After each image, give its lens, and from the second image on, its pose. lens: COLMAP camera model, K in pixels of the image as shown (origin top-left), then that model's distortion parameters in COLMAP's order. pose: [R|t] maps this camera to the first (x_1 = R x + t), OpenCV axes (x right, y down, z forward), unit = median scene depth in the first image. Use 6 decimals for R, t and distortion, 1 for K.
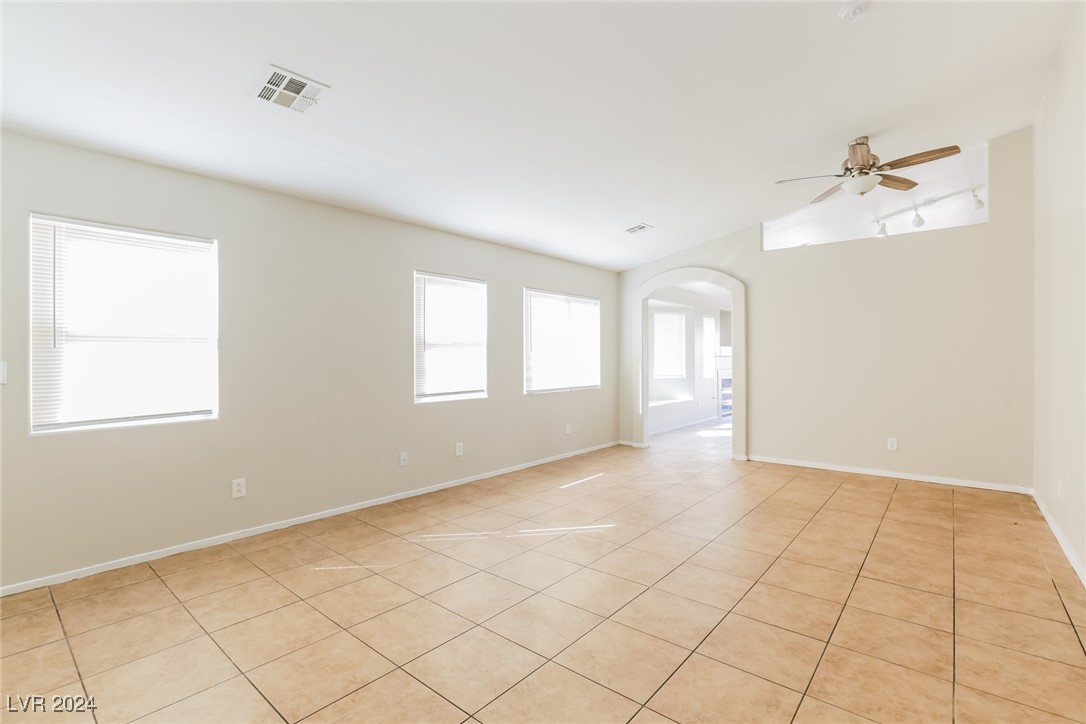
lens RADIAL K [[500.9, 0, 541.2], [0, 500.9, 357.6], [0, 0, 1]] dist [-0.048331, 0.017727]
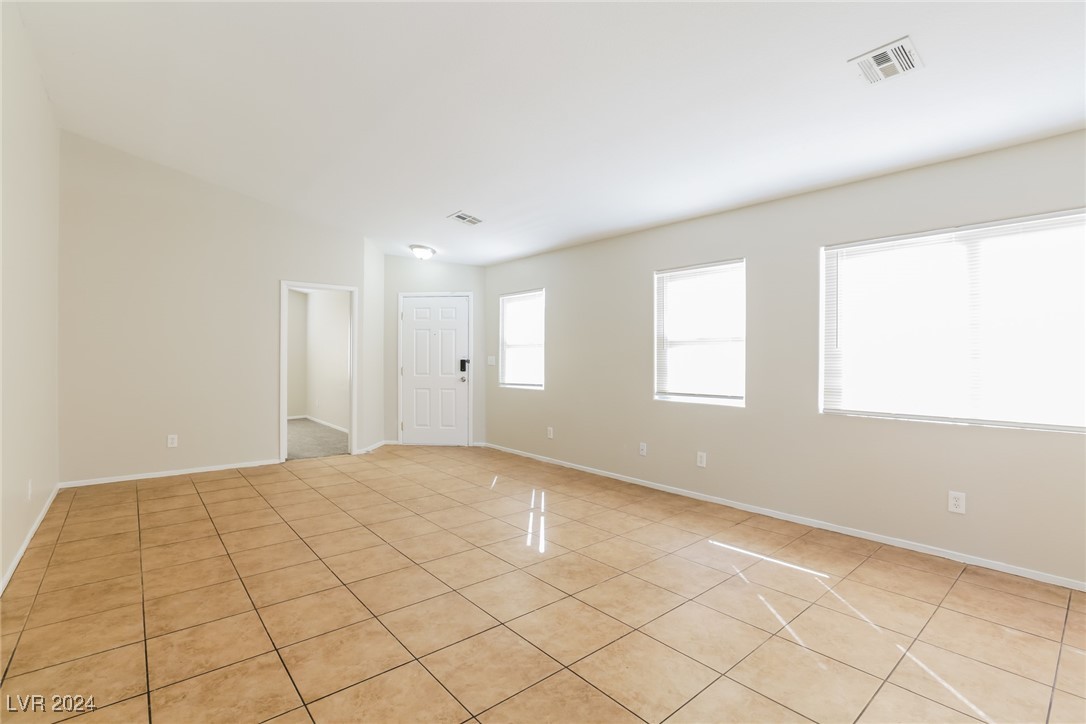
lens RADIAL K [[500.9, 0, 541.2], [0, 500.9, 357.6], [0, 0, 1]] dist [-0.048331, 0.017727]
pose [[-0.169905, 0.002641, -0.985457, 1.091997], [-0.003362, 0.999989, 0.003260, 0.001890], [0.985455, 0.003867, -0.169894, 1.269696]]
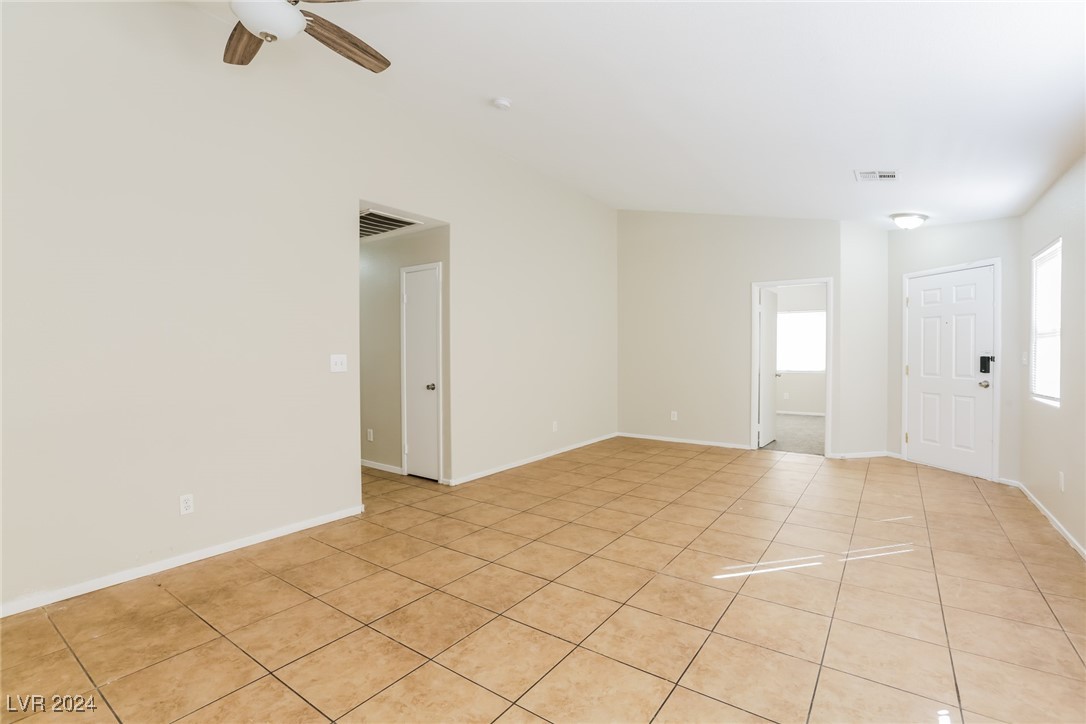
lens RADIAL K [[500.9, 0, 541.2], [0, 500.9, 357.6], [0, 0, 1]] dist [-0.048331, 0.017727]
pose [[-0.996970, 0.005555, -0.077586, 0.505651], [0.004707, 0.999927, 0.011109, 0.000540], [0.077642, 0.010711, -0.996924, 1.899635]]
